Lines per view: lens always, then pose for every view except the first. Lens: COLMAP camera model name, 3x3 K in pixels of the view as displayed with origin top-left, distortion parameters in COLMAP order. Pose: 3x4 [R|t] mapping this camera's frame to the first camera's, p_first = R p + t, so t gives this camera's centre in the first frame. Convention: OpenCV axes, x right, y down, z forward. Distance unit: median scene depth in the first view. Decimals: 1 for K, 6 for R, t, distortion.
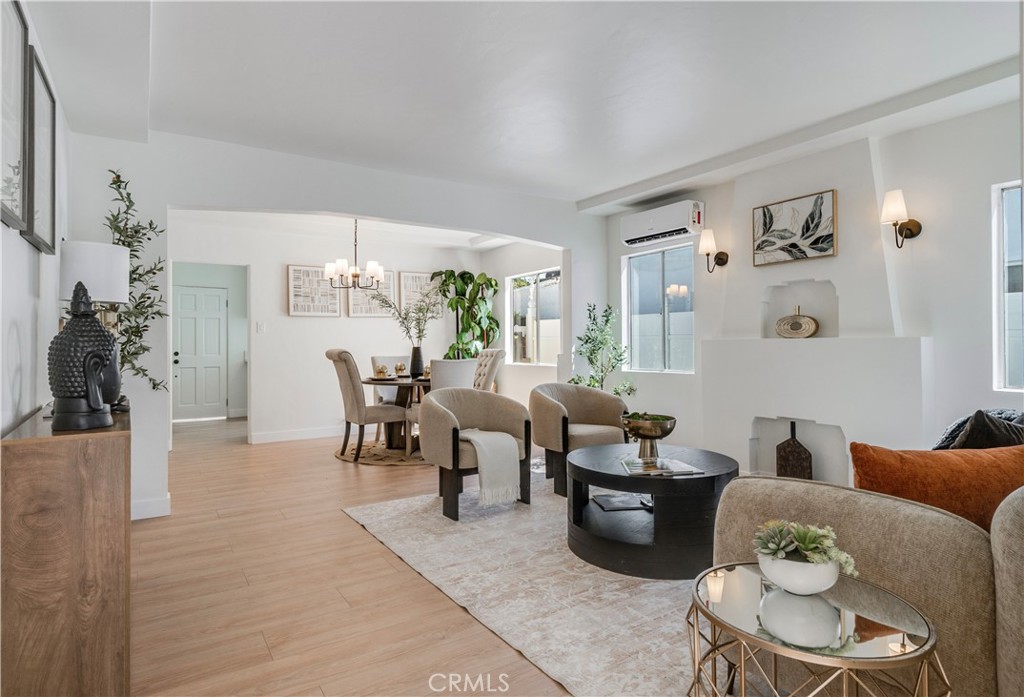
lens RADIAL K [[576.1, 0, 512.0], [0, 576.1, 348.5], [0, 0, 1]] dist [0.001746, -0.032991]
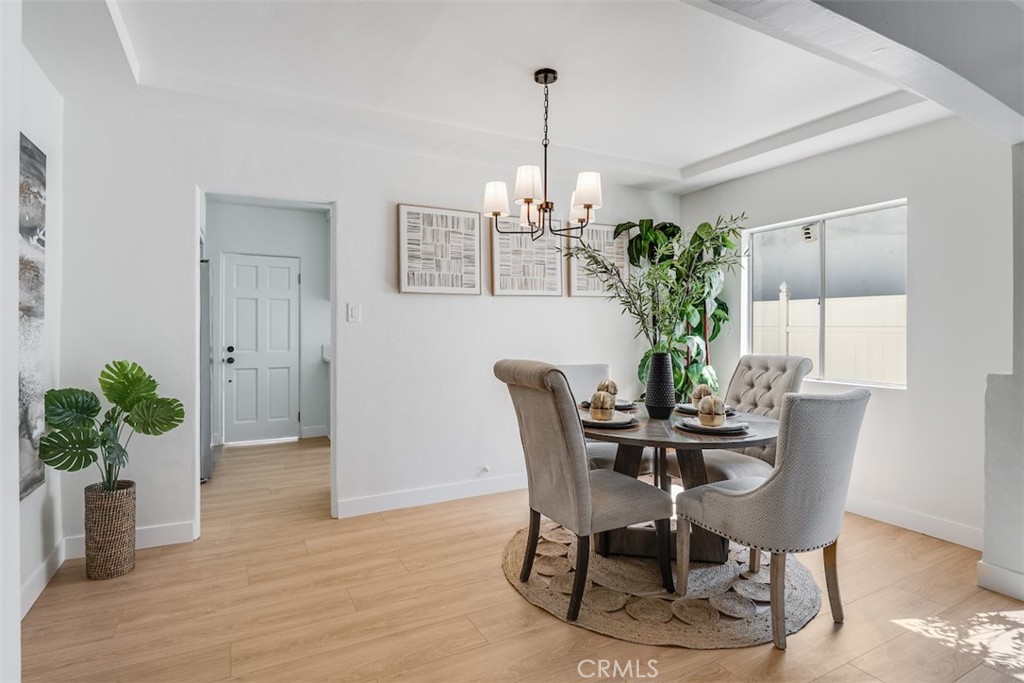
lens RADIAL K [[523.8, 0, 513.0], [0, 523.8, 327.9], [0, 0, 1]] dist [-0.013040, -0.000674]
pose [[0.996461, 0.003485, -0.083979, -0.225350], [-0.004067, 0.999969, -0.006763, -0.017735], [0.083953, 0.007081, 0.996445, 0.477818]]
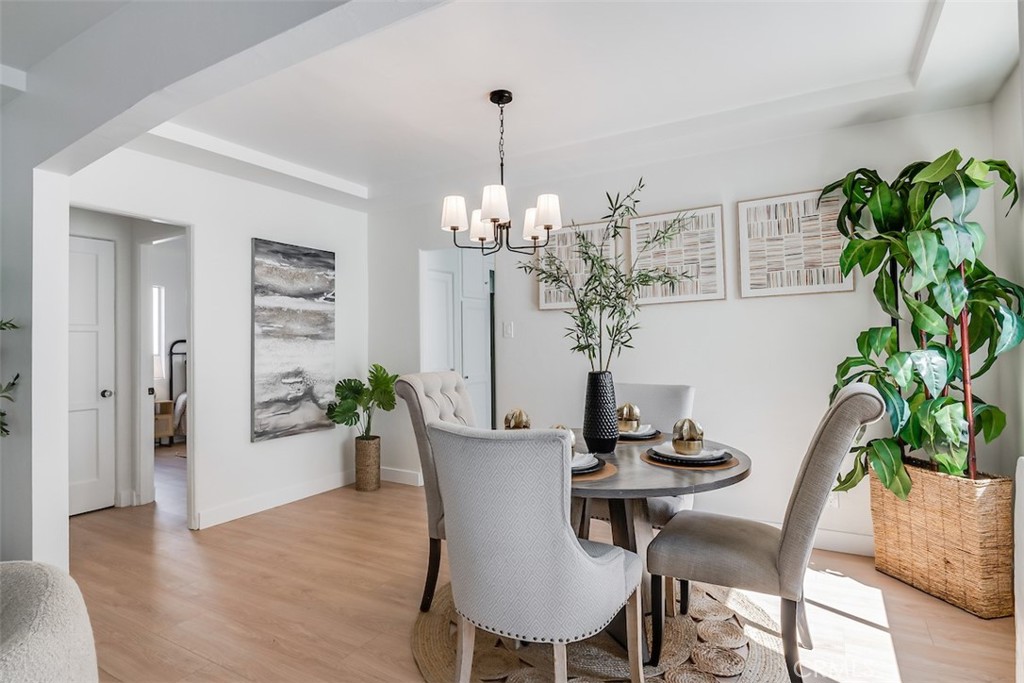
lens RADIAL K [[549.1, 0, 513.5], [0, 549.1, 329.9], [0, 0, 1]] dist [-0.003016, -0.001425]
pose [[0.447626, -0.024638, -0.893881, 0.137643], [0.006668, 0.999685, -0.024214, -0.019698], [0.894196, 0.004878, 0.447650, 0.685620]]
